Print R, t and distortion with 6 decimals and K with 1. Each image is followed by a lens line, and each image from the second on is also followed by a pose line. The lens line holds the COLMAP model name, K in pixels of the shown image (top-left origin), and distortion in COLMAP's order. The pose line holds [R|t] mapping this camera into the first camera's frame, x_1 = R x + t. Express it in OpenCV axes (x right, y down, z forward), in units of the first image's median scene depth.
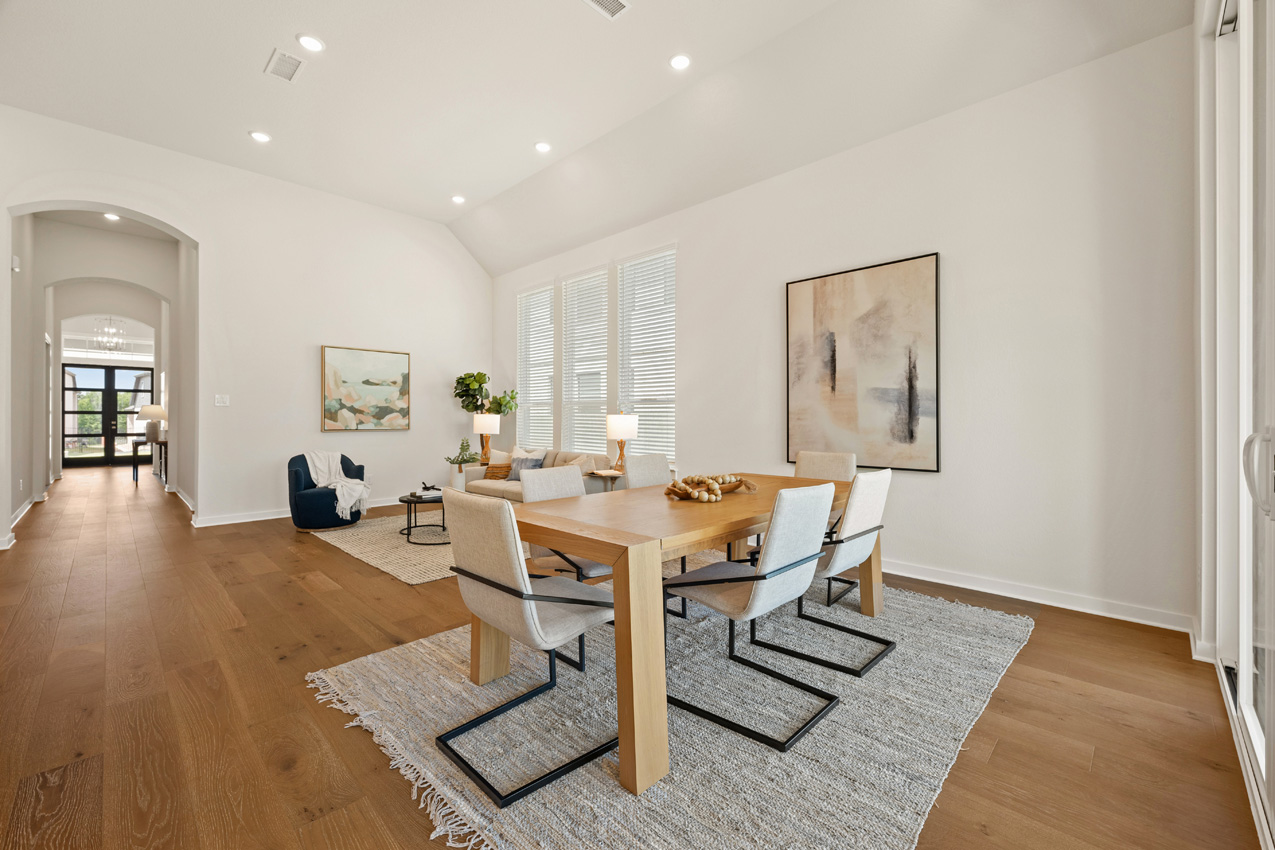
lens RADIAL K [[525.9, 0, 635.7], [0, 525.9, 415.6], [0, 0, 1]] dist [-0.002630, 0.001611]
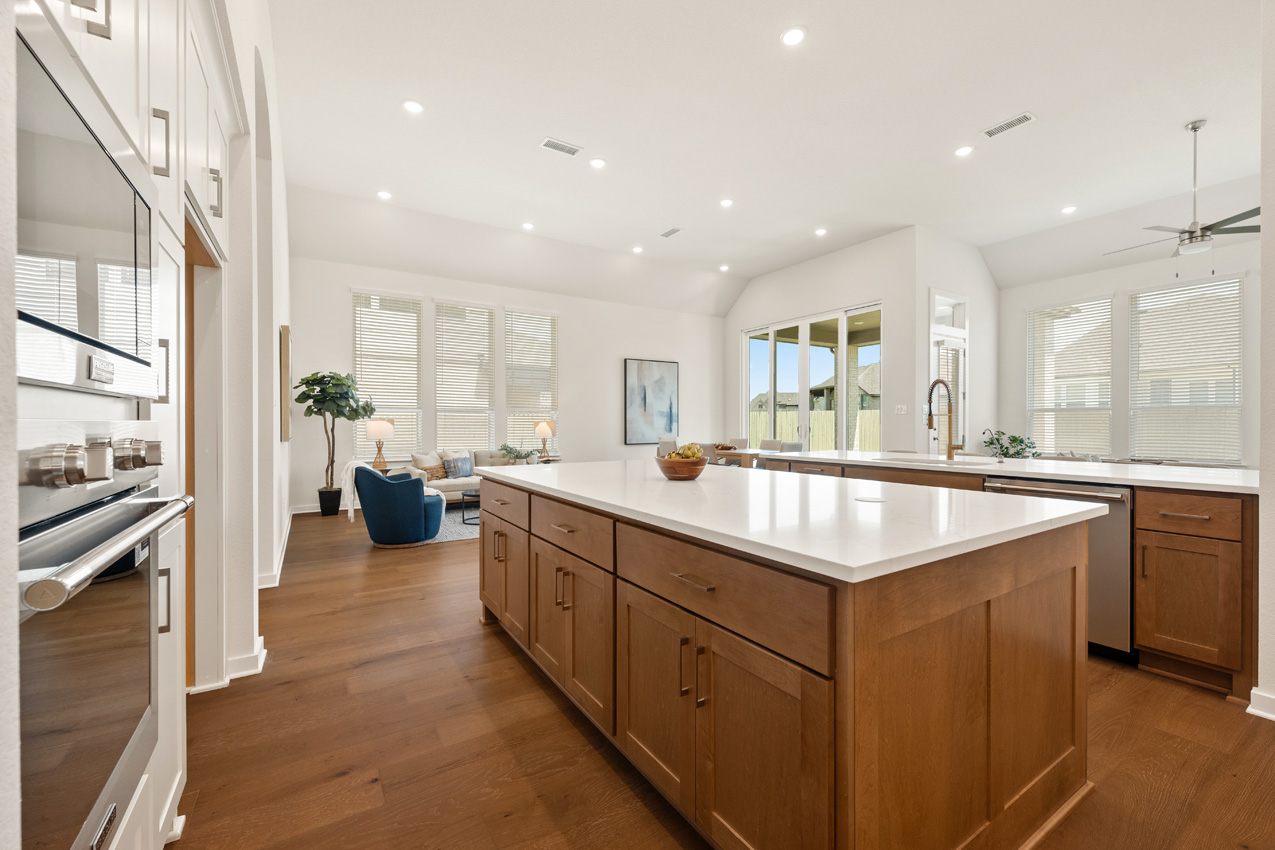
lens RADIAL K [[509.9, 0, 640.9], [0, 509.9, 427.1], [0, 0, 1]] dist [0.001650, 0.000066]
pose [[0.221557, -0.008432, 0.975111, -1.144709], [-0.002821, 0.999953, 0.009288, 0.000743], [-0.975143, -0.004808, 0.221523, 0.335159]]
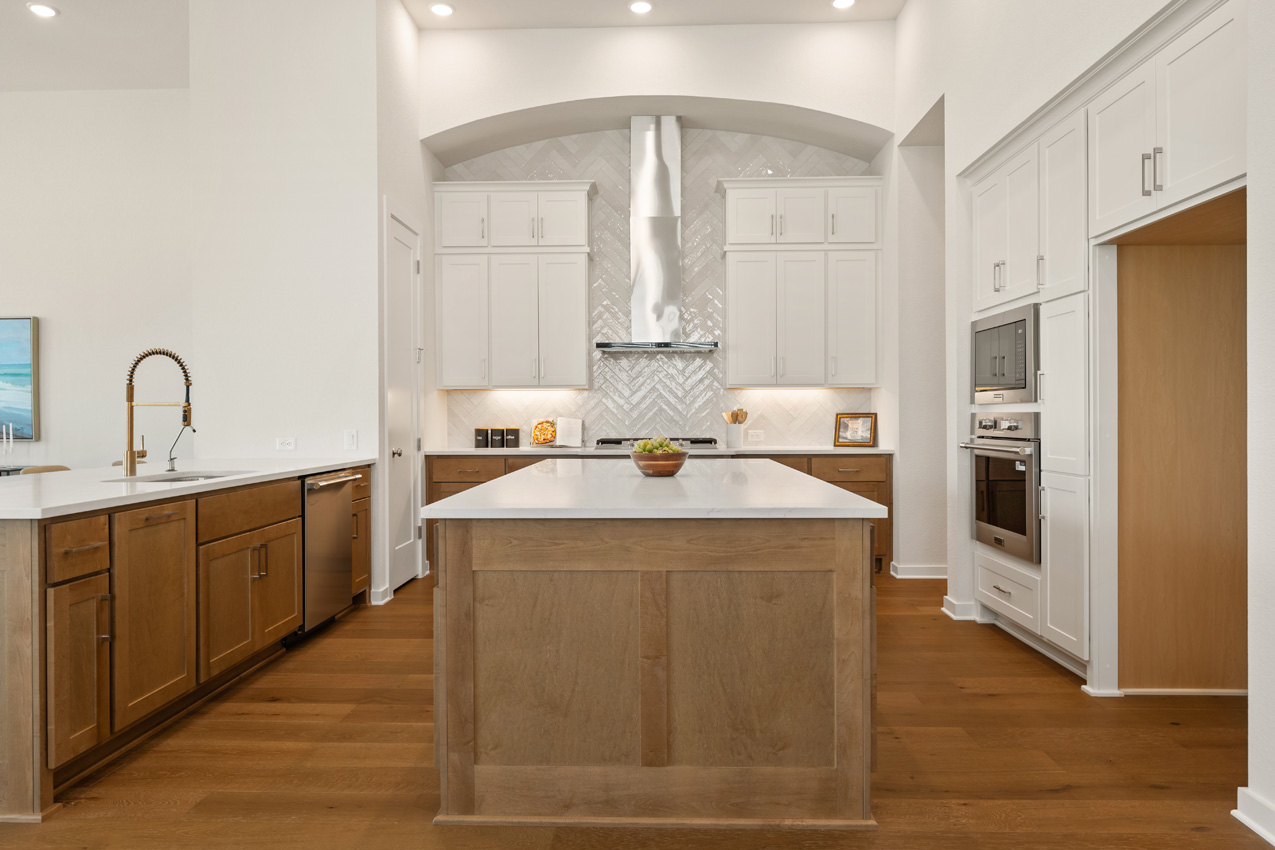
lens RADIAL K [[815.8, 0, 636.0], [0, 815.8, 418.8], [0, 0, 1]] dist [-0.002199, 0.002078]
pose [[-0.736304, 0.005027, -0.676632, -0.436851], [0.007832, 0.999969, -0.001093, 0.005124], [0.676605, -0.006104, -0.736320, 0.755080]]
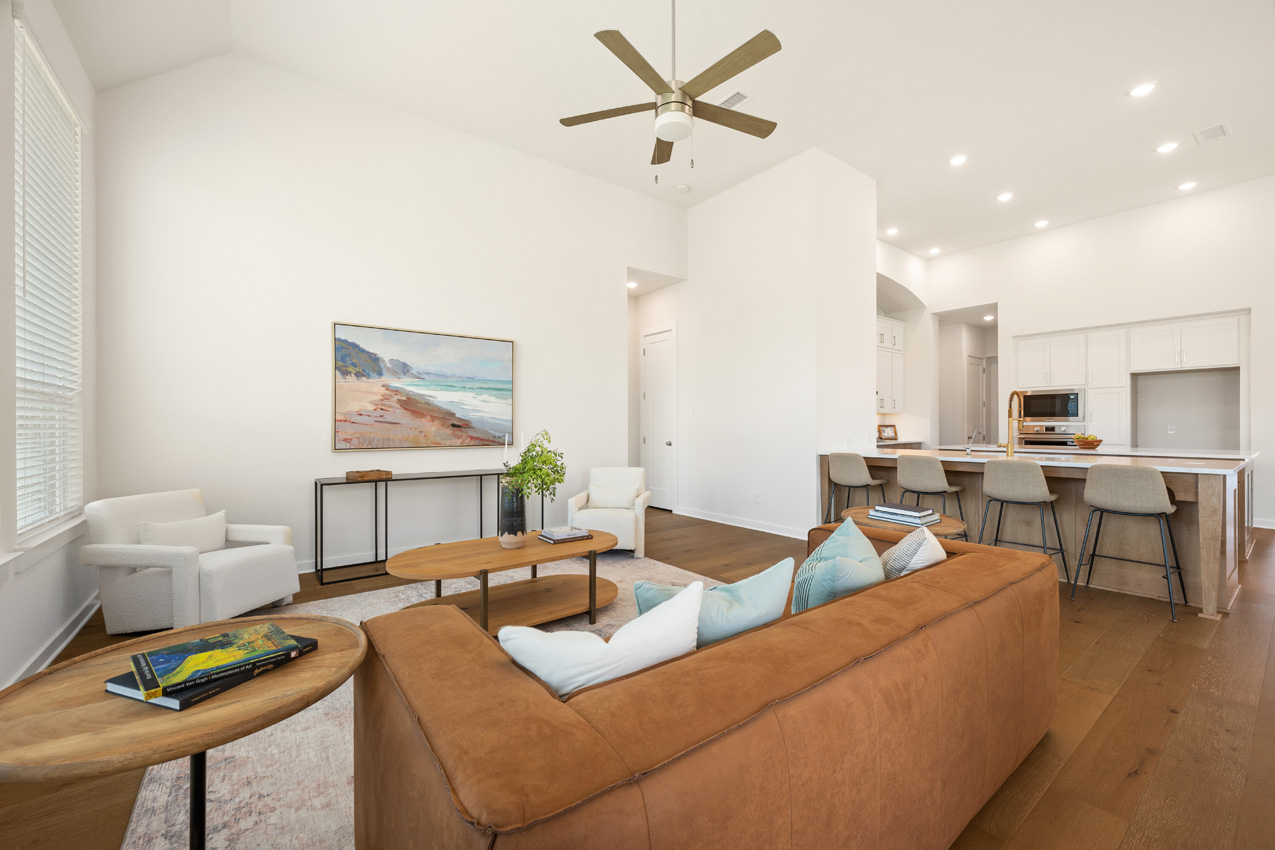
lens RADIAL K [[509.9, 0, 637.7], [0, 509.9, 426.7], [0, 0, 1]] dist [0.001650, 0.000066]
pose [[-0.141657, 0.001795, -0.989914, 0.147609], [0.008115, 0.999967, 0.000652, -0.002350], [0.989883, -0.007941, -0.141666, -0.231933]]
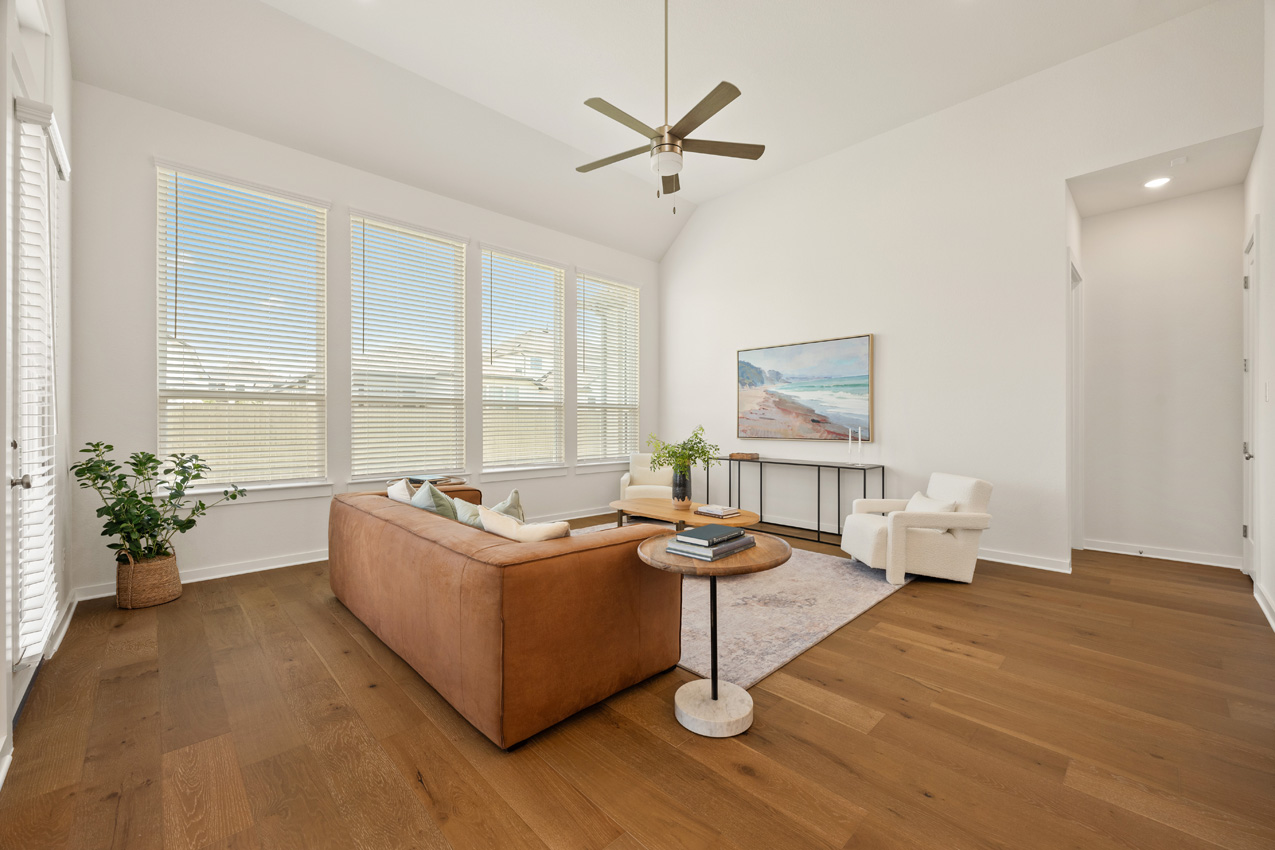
lens RADIAL K [[509.9, 0, 635.6], [0, 509.9, 421.1], [0, 0, 1]] dist [0.001650, 0.000066]
pose [[-0.999719, -0.001461, 0.023681, -0.252283], [-0.001702, 0.999947, -0.010162, 0.003477], [-0.023665, -0.010200, -0.999668, 0.224705]]
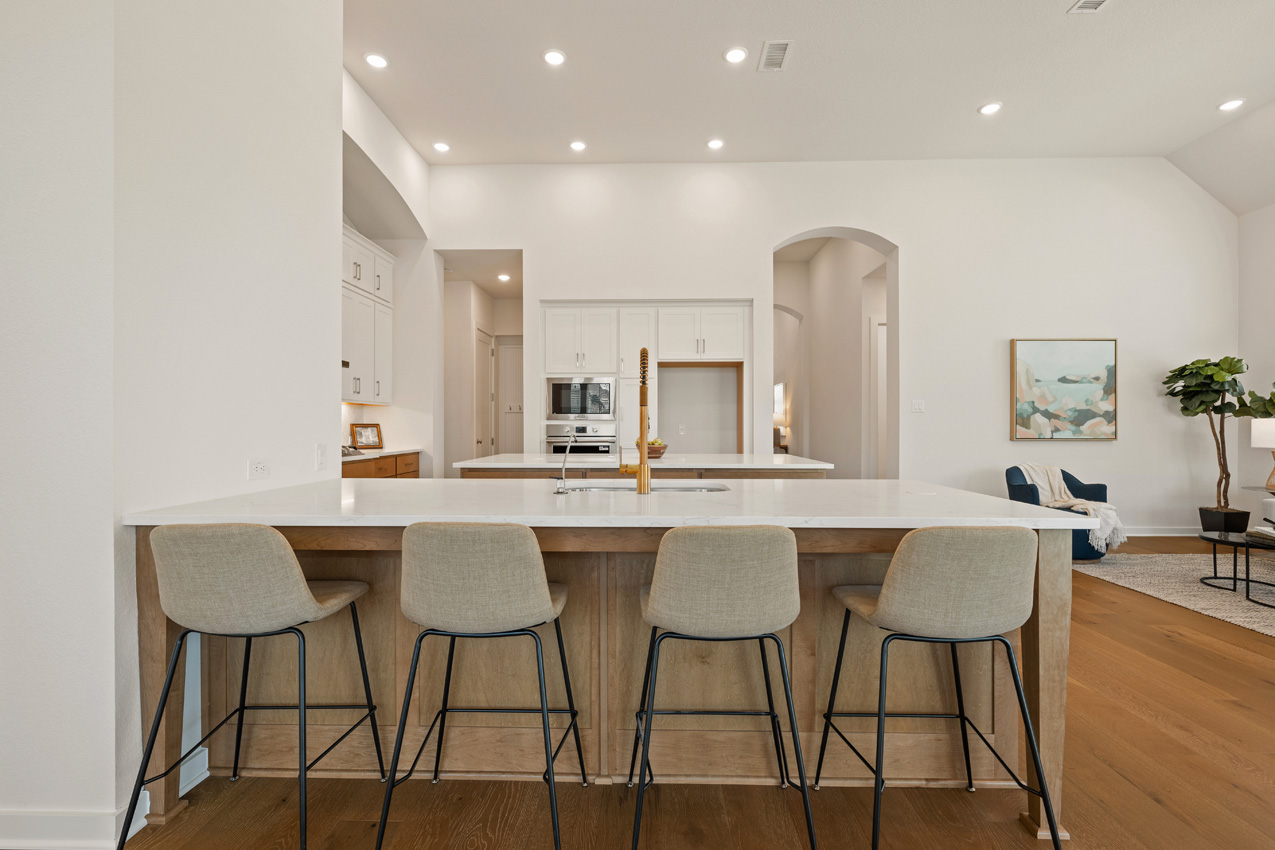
lens RADIAL K [[579.0, 0, 642.7], [0, 579.0, 427.4], [0, 0, 1]] dist [0.005497, -0.000095]
pose [[0.687494, 0.002959, -0.726184, -0.312457], [0.004081, 0.999960, 0.007939, -0.000365], [0.726178, -0.008421, 0.687455, -0.082973]]
